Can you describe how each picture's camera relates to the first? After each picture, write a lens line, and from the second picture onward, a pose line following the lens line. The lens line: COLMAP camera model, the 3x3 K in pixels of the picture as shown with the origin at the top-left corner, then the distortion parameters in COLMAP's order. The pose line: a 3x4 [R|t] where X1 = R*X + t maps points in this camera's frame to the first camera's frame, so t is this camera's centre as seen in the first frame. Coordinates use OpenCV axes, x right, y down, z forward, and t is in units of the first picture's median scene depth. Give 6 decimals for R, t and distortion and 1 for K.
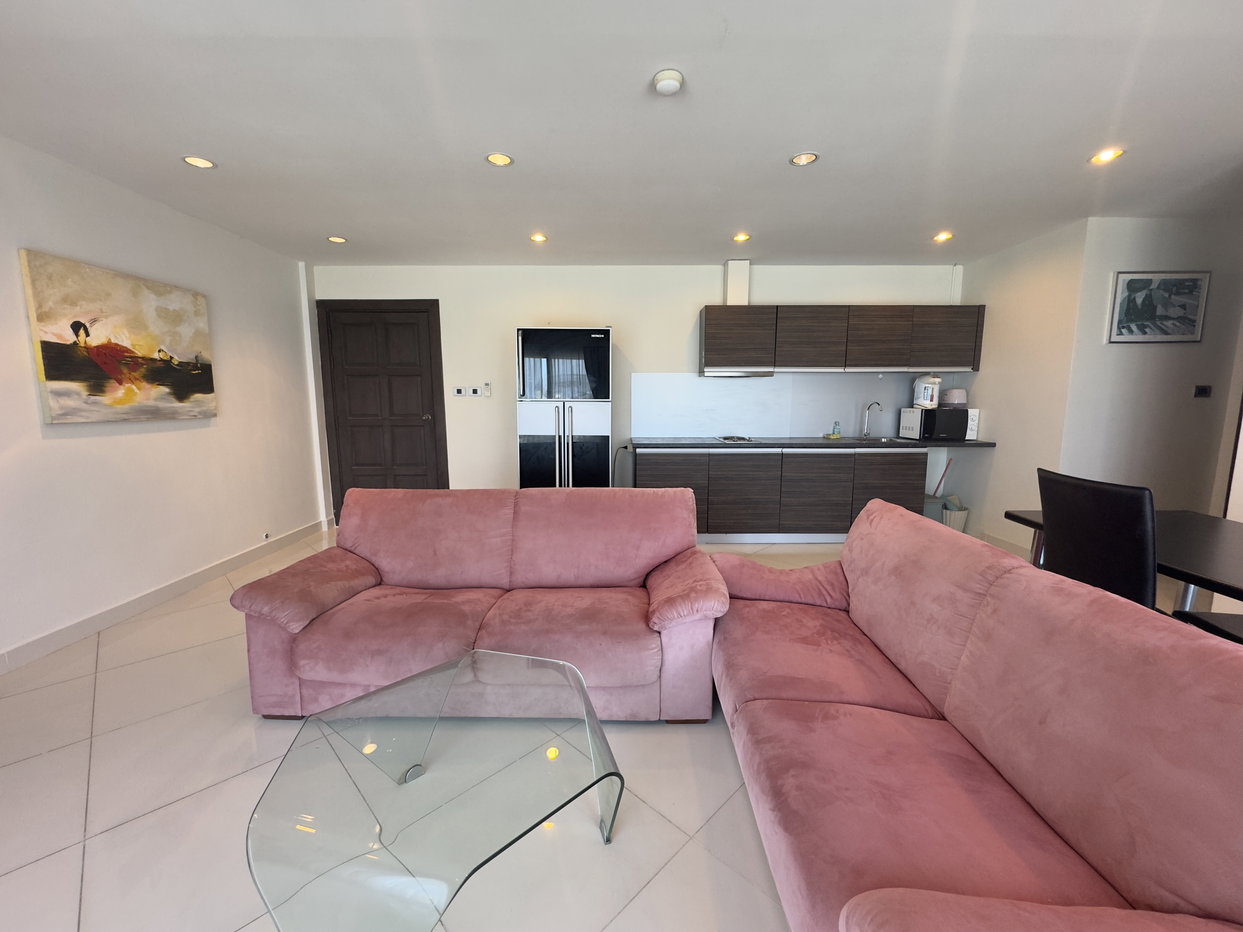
lens RADIAL K [[497.5, 0, 621.5], [0, 497.5, 466.0], [0, 0, 1]] dist [0.000717, 0.000057]
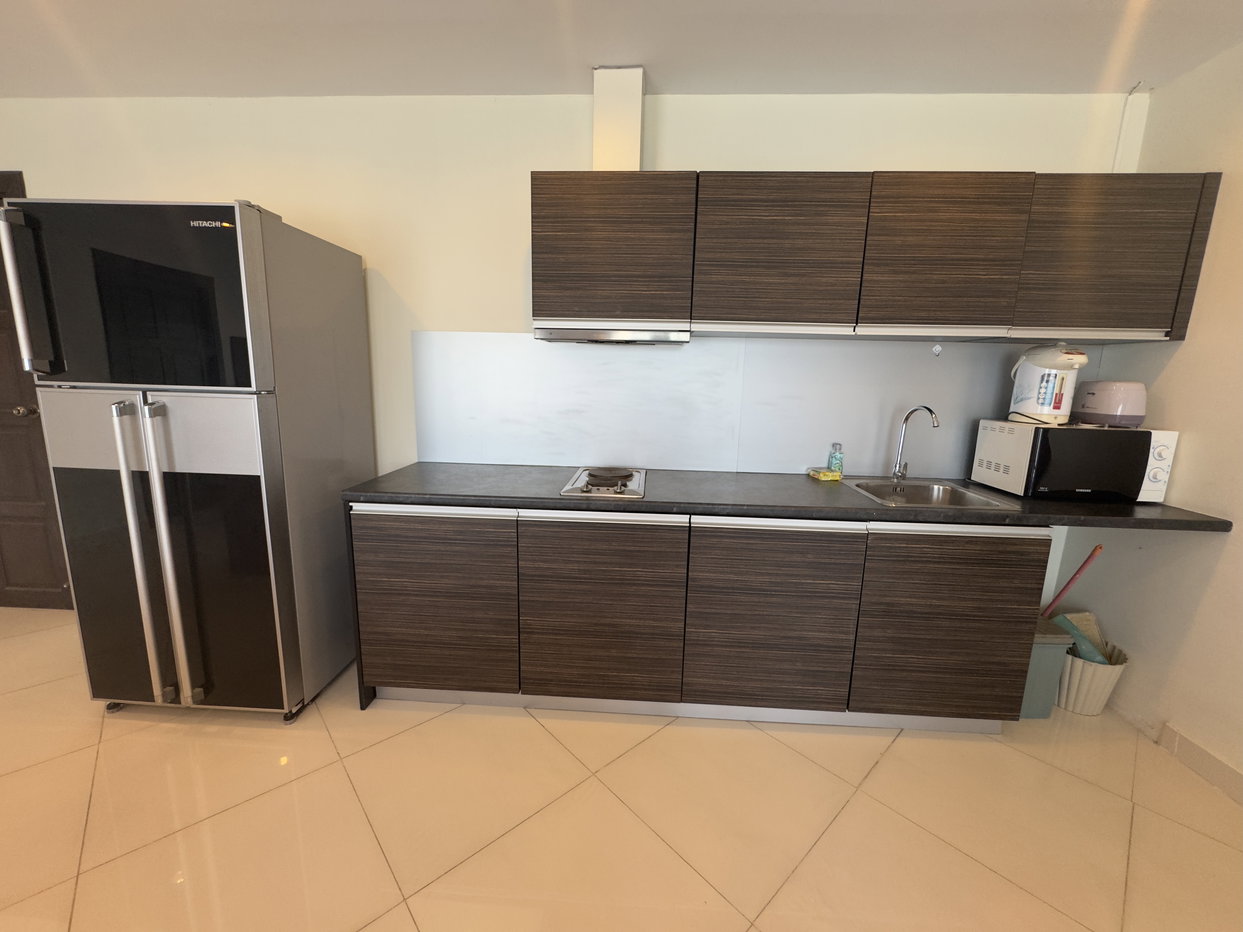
lens RADIAL K [[497.5, 0, 621.5], [0, 497.5, 466.0], [0, 0, 1]] dist [0.000717, 0.000057]
pose [[0.998210, 0.033564, -0.049491, 0.276288], [-0.031303, 0.998461, 0.045772, -0.090904], [0.050951, -0.044141, 0.997725, 0.563928]]
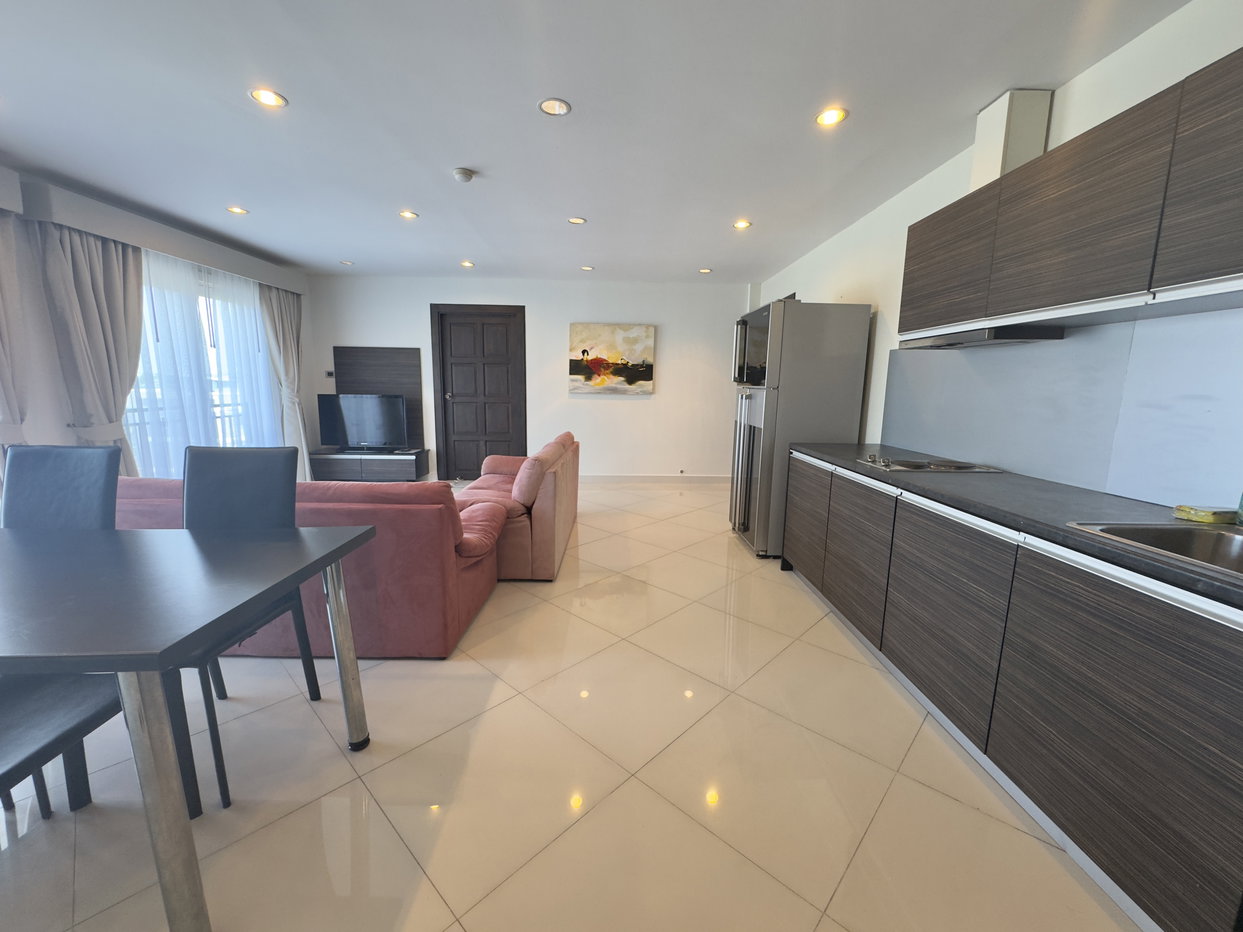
lens RADIAL K [[497.5, 0, 621.5], [0, 497.5, 466.0], [0, 0, 1]] dist [0.000717, 0.000057]
pose [[0.021759, 0.163095, -0.986370, 0.777336], [-0.151542, 0.975742, 0.157994, -0.090346], [0.988211, 0.146039, 0.045947, 0.680364]]
